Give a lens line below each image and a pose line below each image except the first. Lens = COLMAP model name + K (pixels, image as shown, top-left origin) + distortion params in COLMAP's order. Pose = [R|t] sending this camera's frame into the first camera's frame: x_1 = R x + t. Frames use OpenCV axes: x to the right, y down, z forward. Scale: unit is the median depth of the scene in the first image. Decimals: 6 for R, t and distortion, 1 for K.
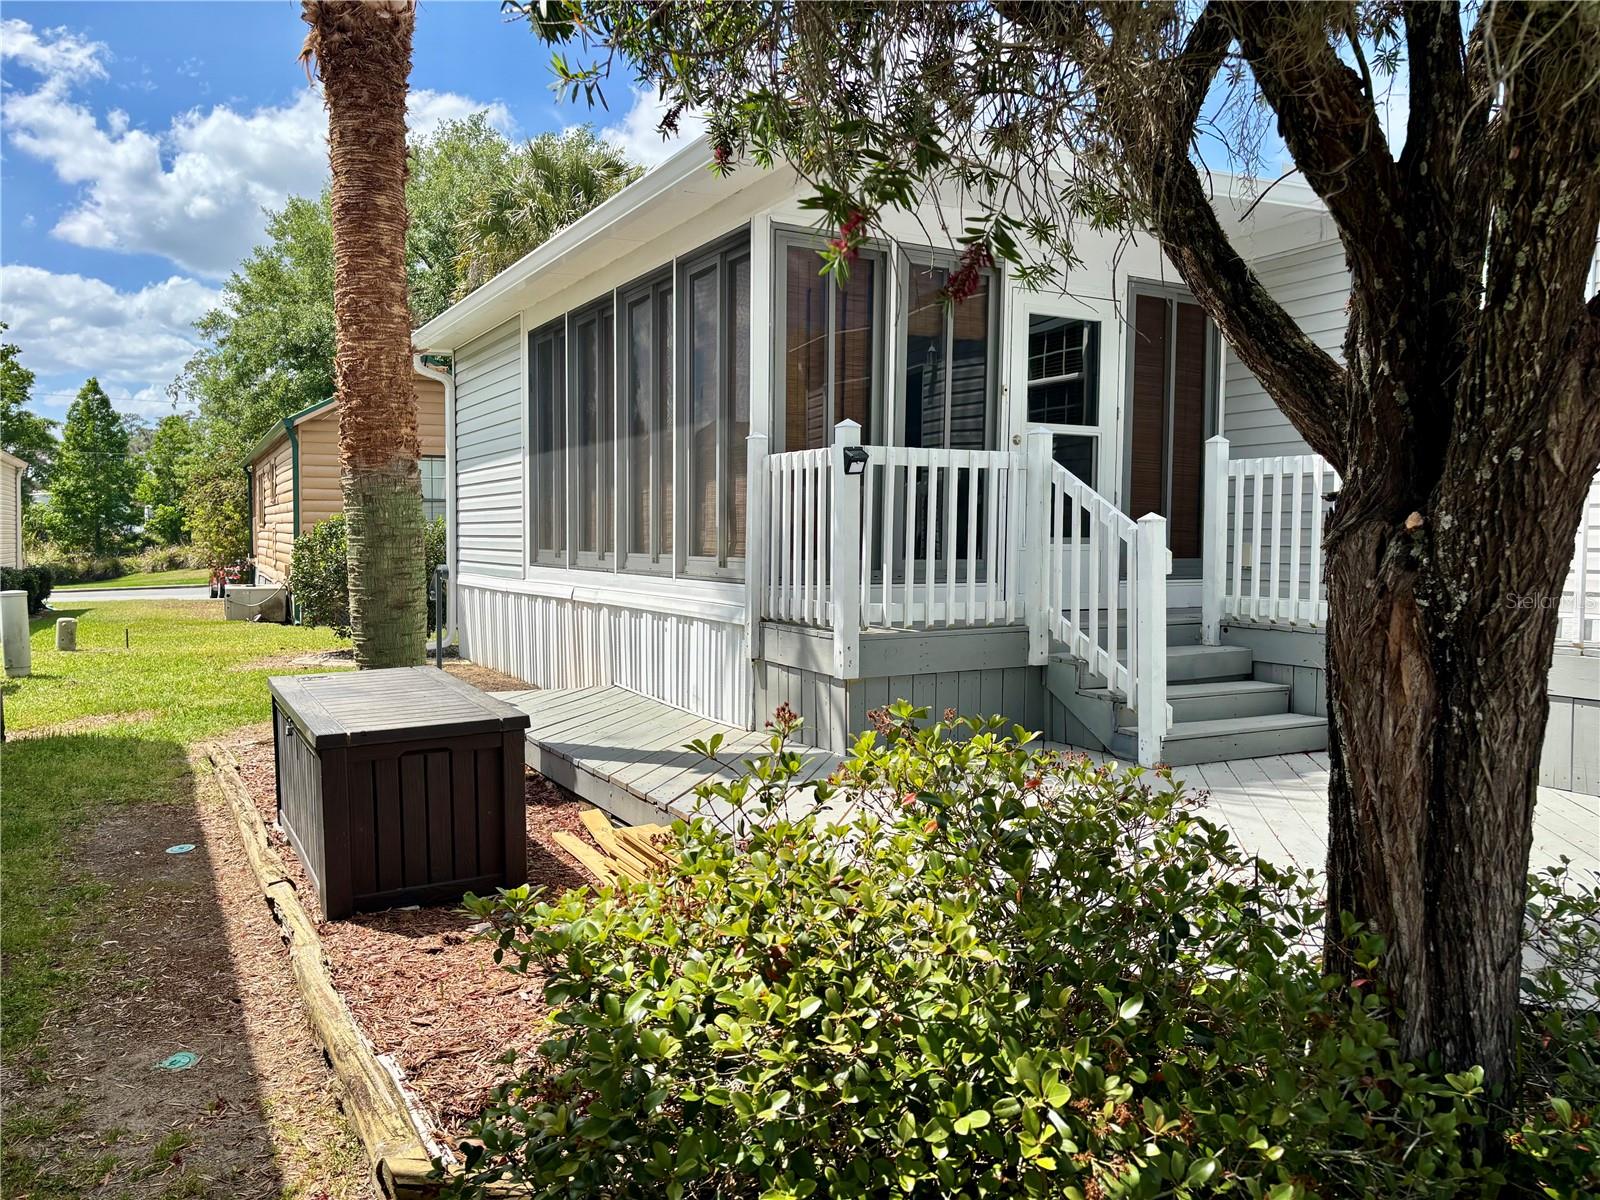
lens RADIAL K [[1204.8, 0, 785.7], [0, 1204.8, 604.8], [0, 0, 1]] dist [0.051318, -0.052954]
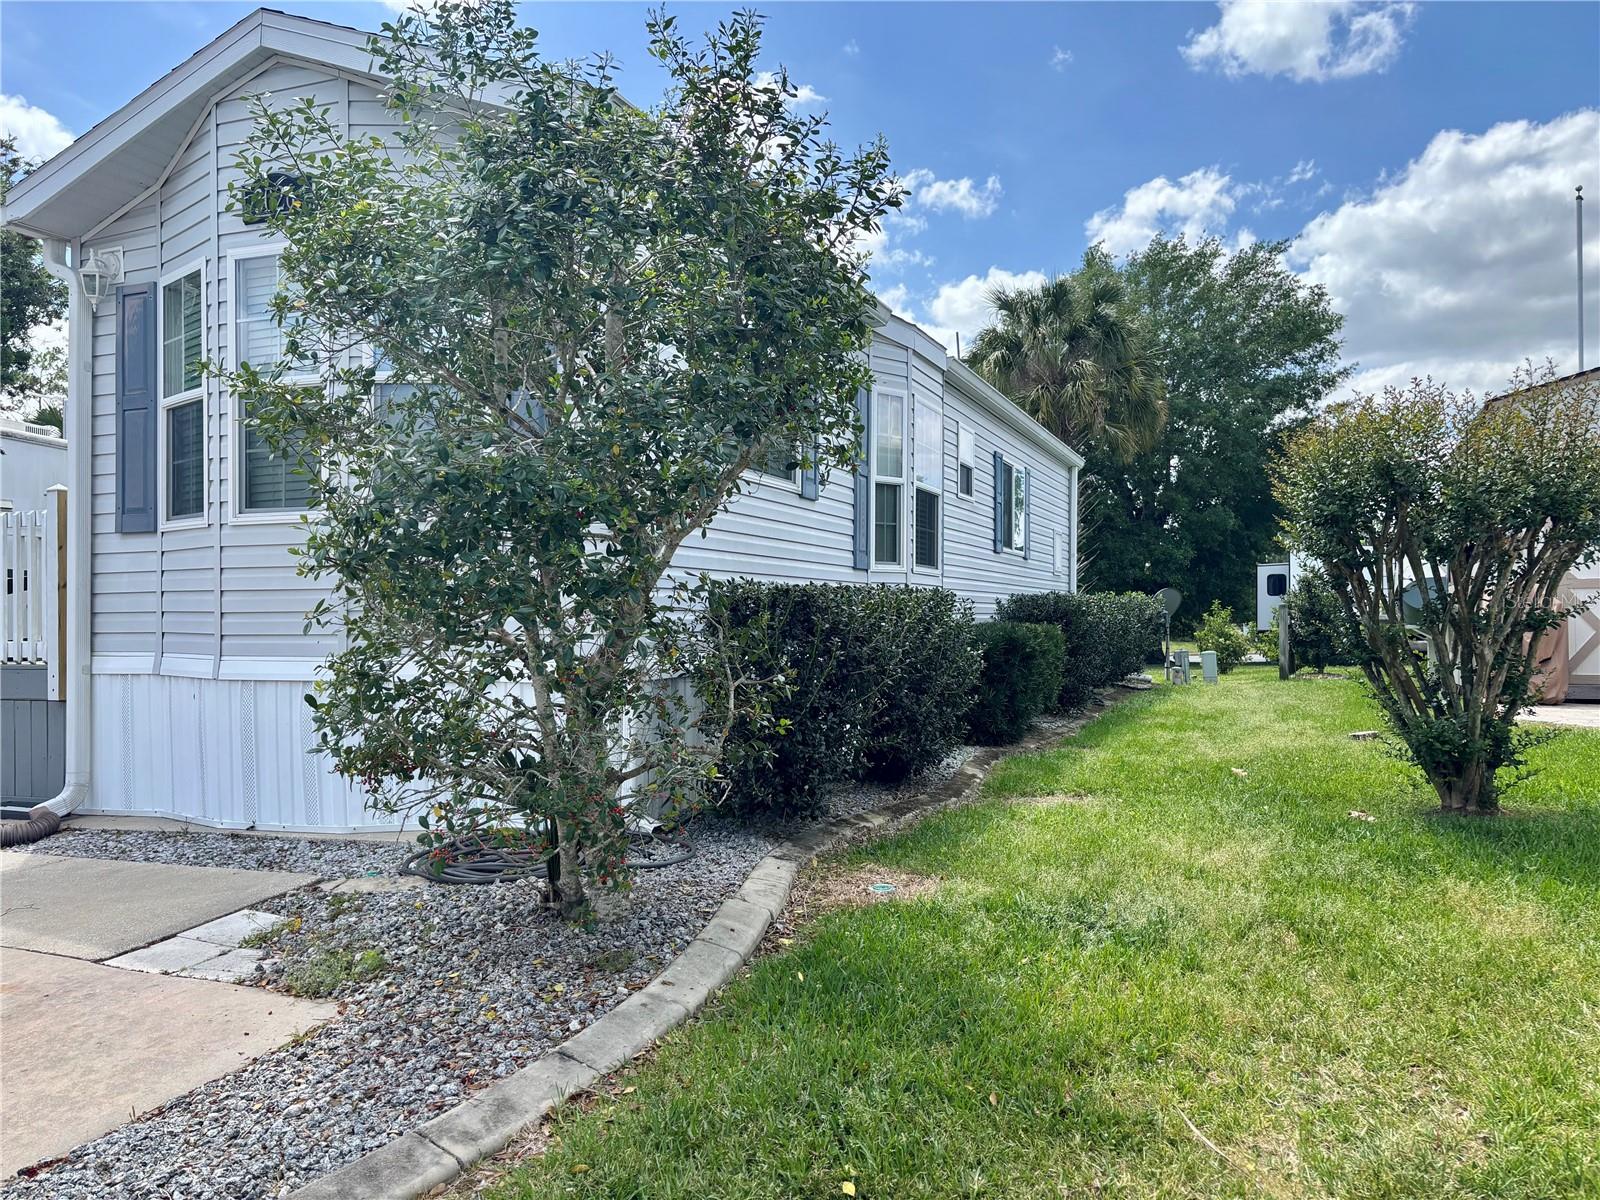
lens RADIAL K [[1204.8, 0, 819.6], [0, 1204.8, 637.7], [0, 0, 1]] dist [0.051318, -0.052954]
pose [[0.639486, -0.002003, -0.768800, 1.881312], [-0.027879, 0.999278, -0.025793, 0.029416], [0.768297, 0.037928, 0.638969, 0.289806]]
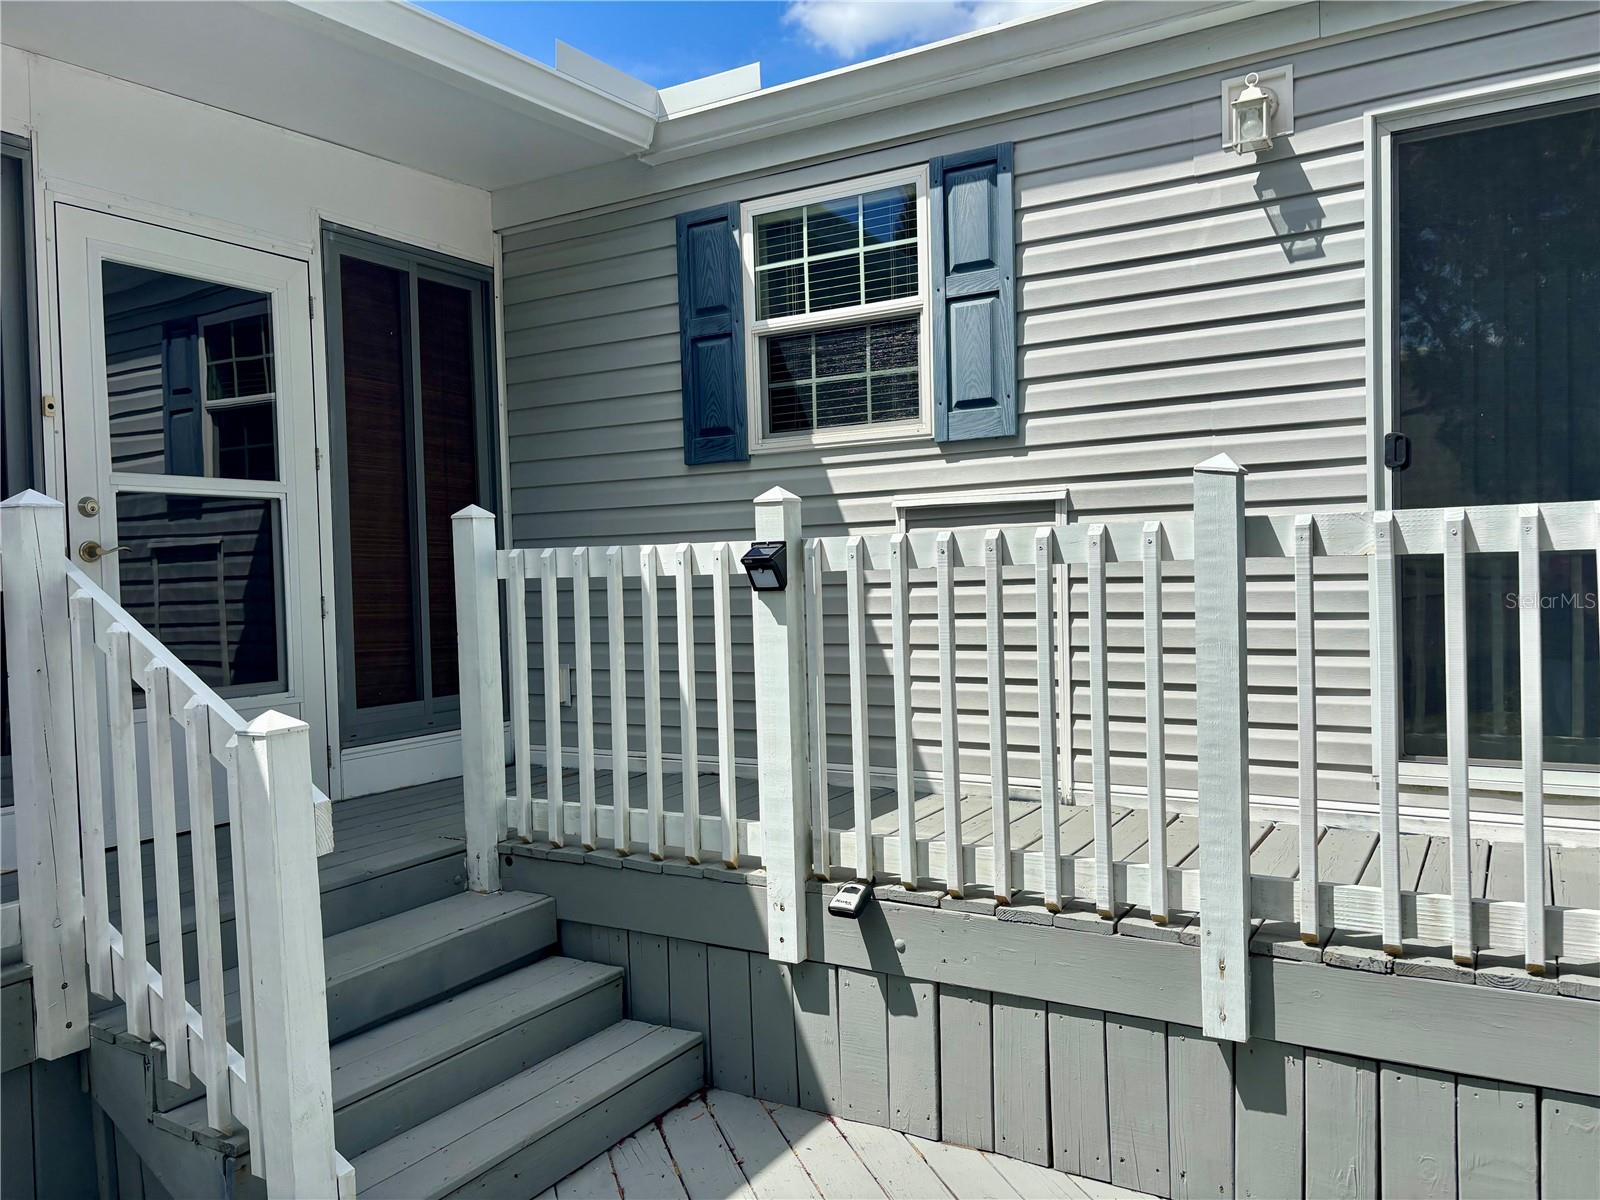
lens RADIAL K [[1204.8, 0, 812.8], [0, 1204.8, 613.2], [0, 0, 1]] dist [0.051318, -0.052954]
pose [[0.857169, -0.048574, 0.512740, 0.189417], [0.060772, 0.998127, -0.007038, -0.071984], [-0.511438, 0.037193, 0.858515, 0.421529]]
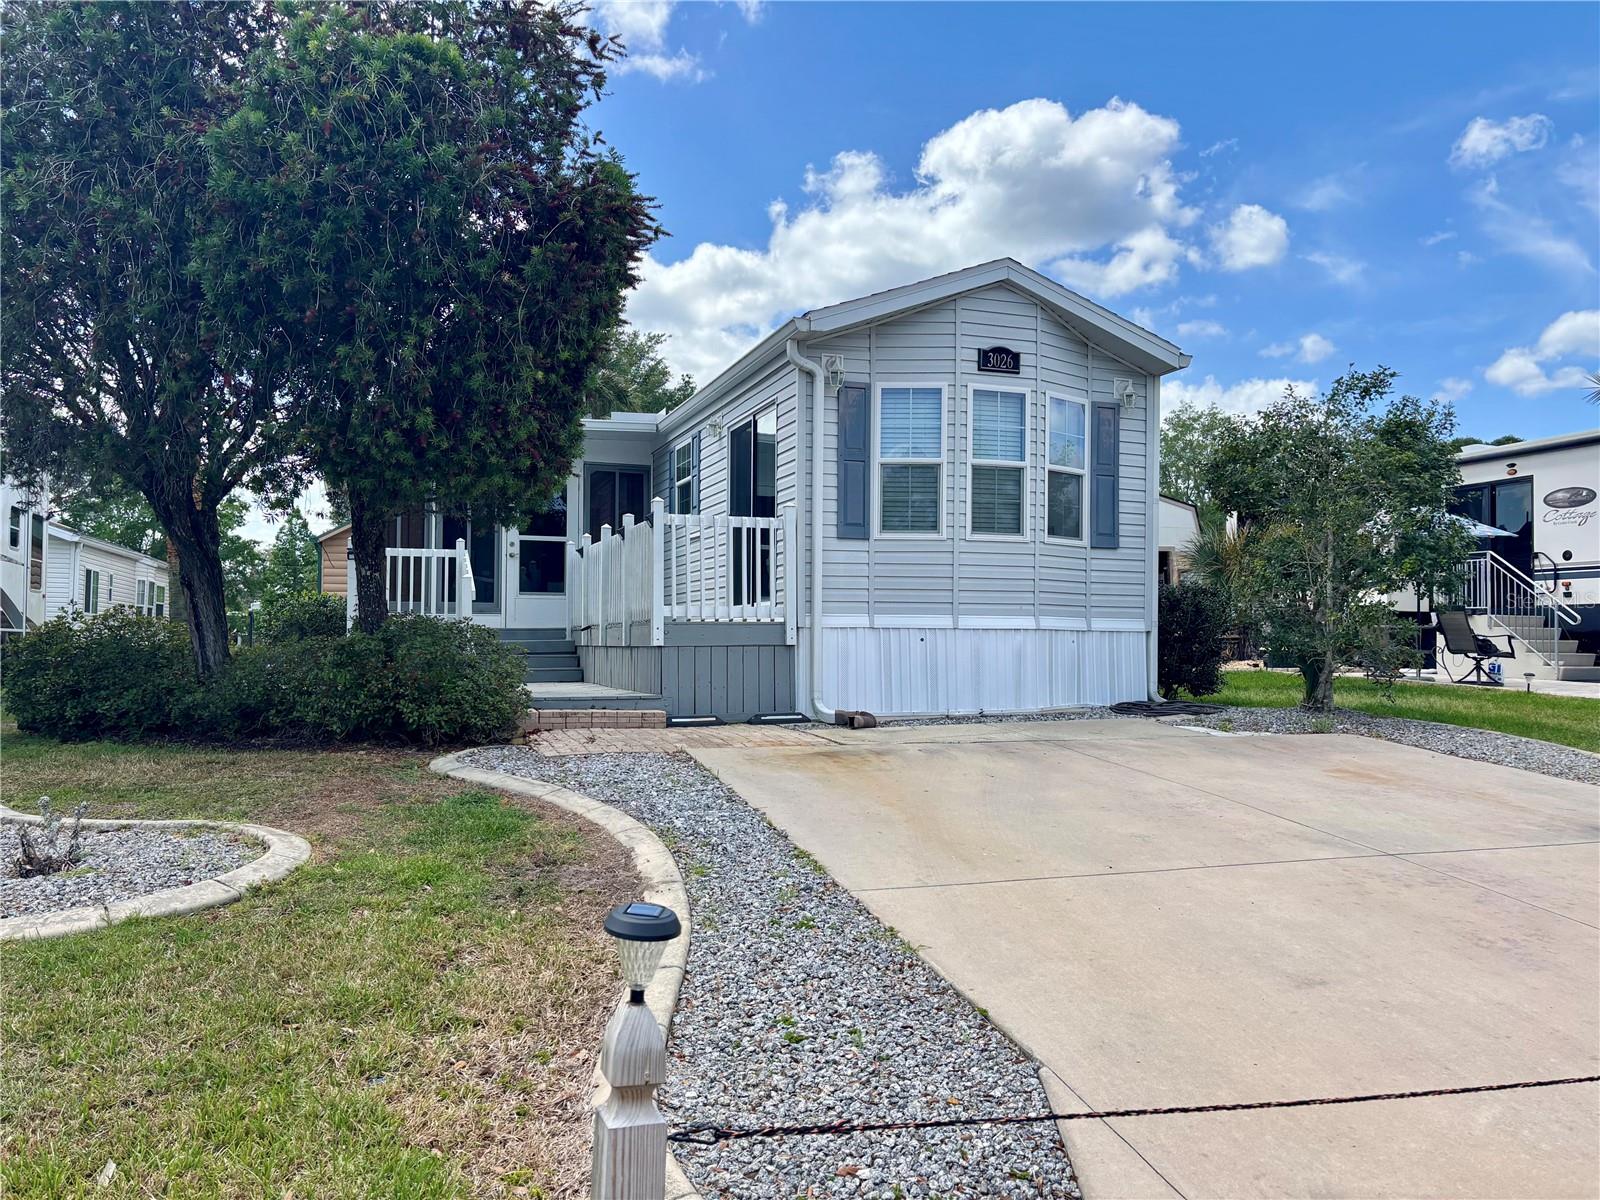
lens RADIAL K [[1204.8, 0, 791.3], [0, 1204.8, 598.4], [0, 0, 1]] dist [0.051318, -0.052954]
pose [[0.987445, -0.014682, -0.157281, 0.987794], [0.000344, 0.995869, -0.090801, 0.142021], [0.157964, 0.089607, 0.983371, -0.937183]]
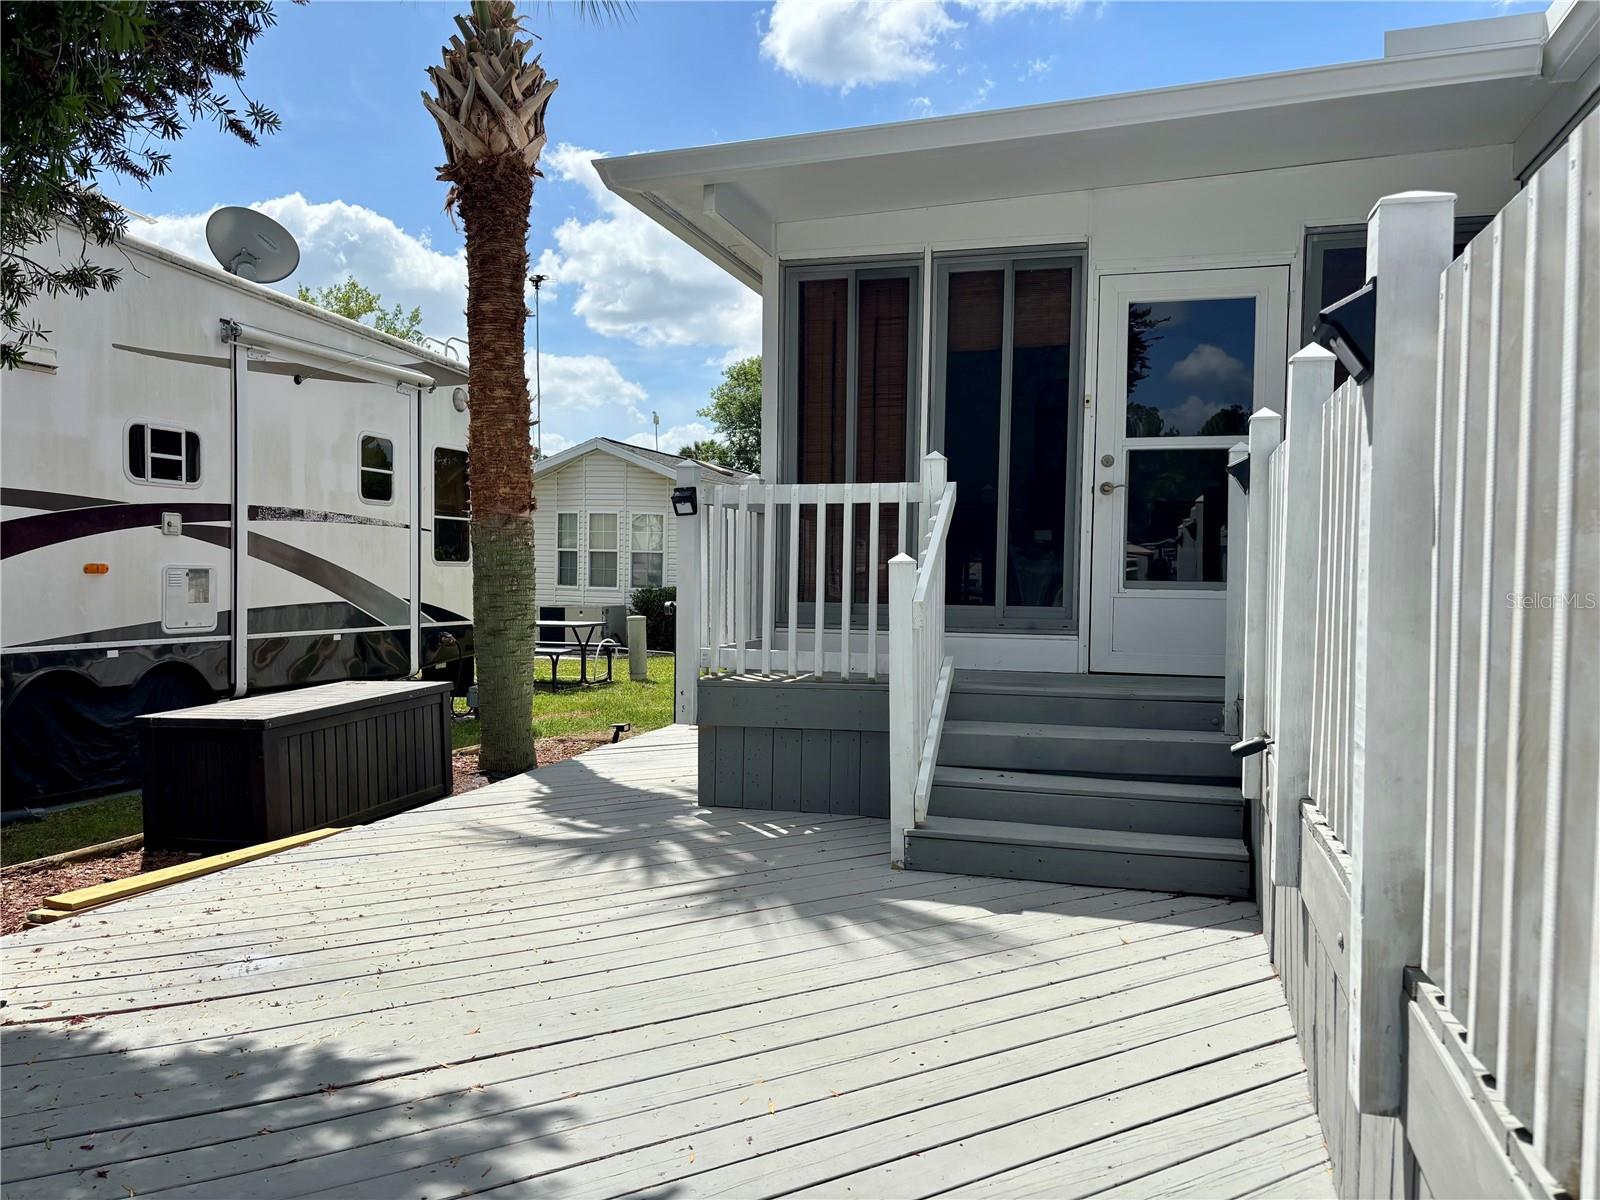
lens RADIAL K [[1204.8, 0, 803.3], [0, 1204.8, 616.8], [0, 0, 1]] dist [0.051318, -0.052954]
pose [[0.710929, 0.028449, -0.702688, 0.625312], [-0.043724, 0.999036, -0.003790, -0.020177], [0.701903, 0.033419, 0.711488, 0.285007]]
